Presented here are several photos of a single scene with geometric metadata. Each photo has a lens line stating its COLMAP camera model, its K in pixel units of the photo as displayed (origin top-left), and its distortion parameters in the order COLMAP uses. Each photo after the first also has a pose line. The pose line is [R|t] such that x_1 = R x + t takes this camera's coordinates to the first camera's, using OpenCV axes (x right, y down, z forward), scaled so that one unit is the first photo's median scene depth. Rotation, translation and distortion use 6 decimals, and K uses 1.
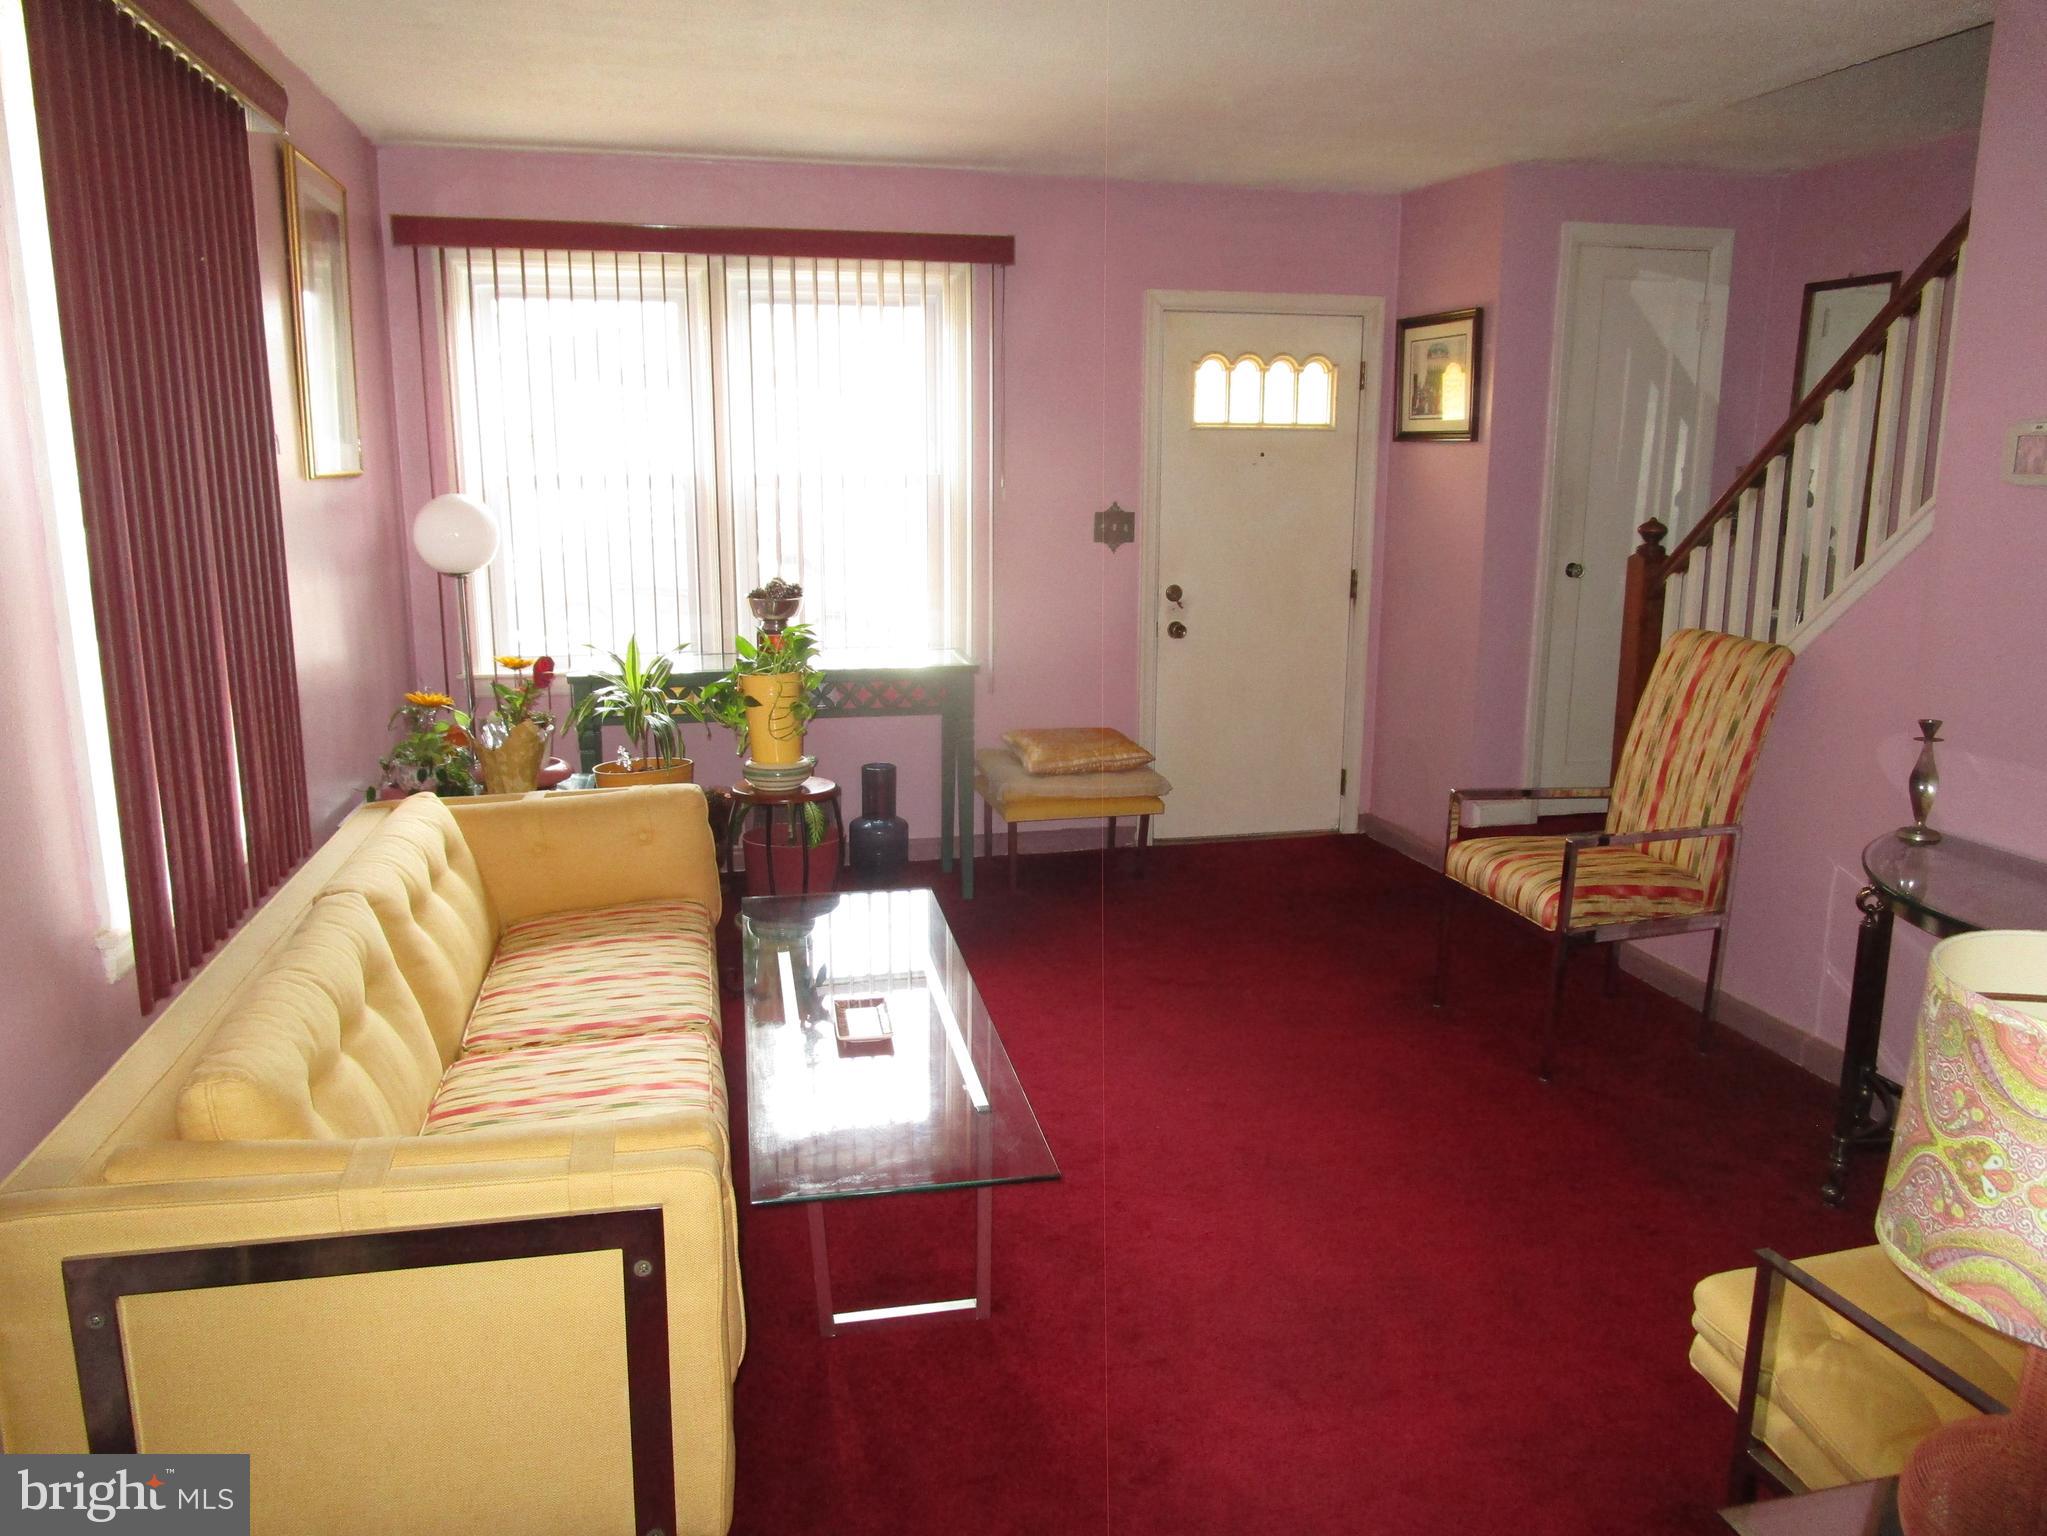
lens RADIAL K [[1488.8, 0, 1021.9], [0, 1488.8, 763.2], [0, 0, 1]] dist [-0.024889, 0.004675]
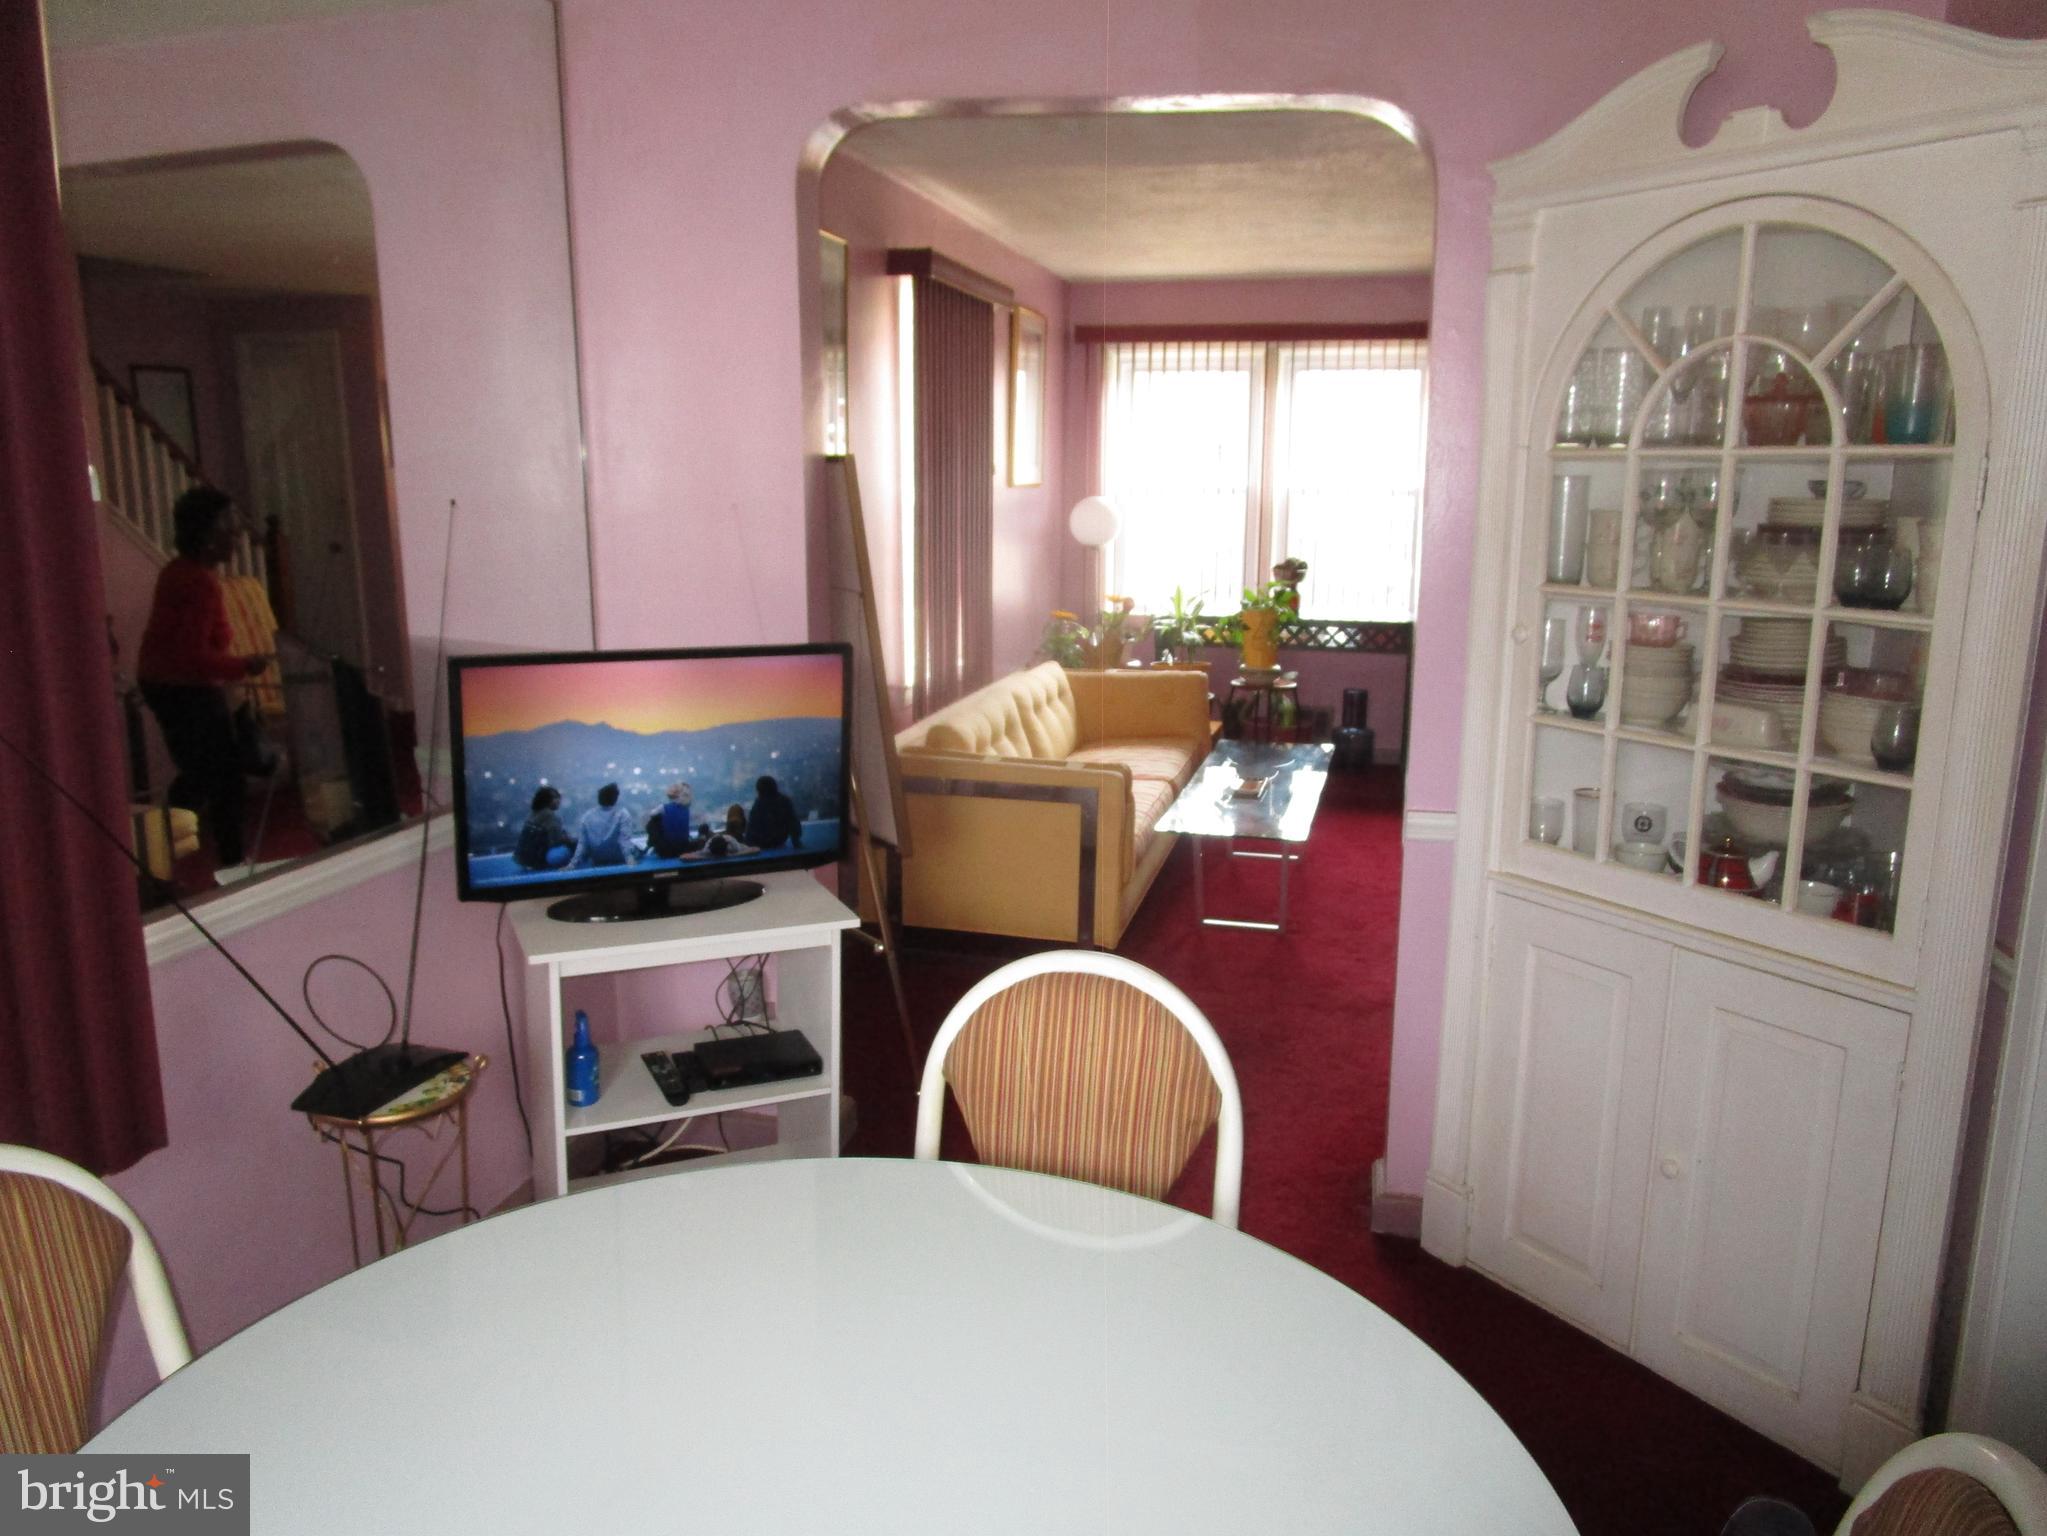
lens RADIAL K [[1488.8, 0, 1024.3], [0, 1488.8, 766.2], [0, 0, 1]] dist [-0.024889, 0.004675]
pose [[0.899160, 0.090982, -0.428058, 0.267350], [-0.090419, 0.995667, 0.021697, 0.082280], [0.428177, 0.019196, 0.903491, -0.491336]]
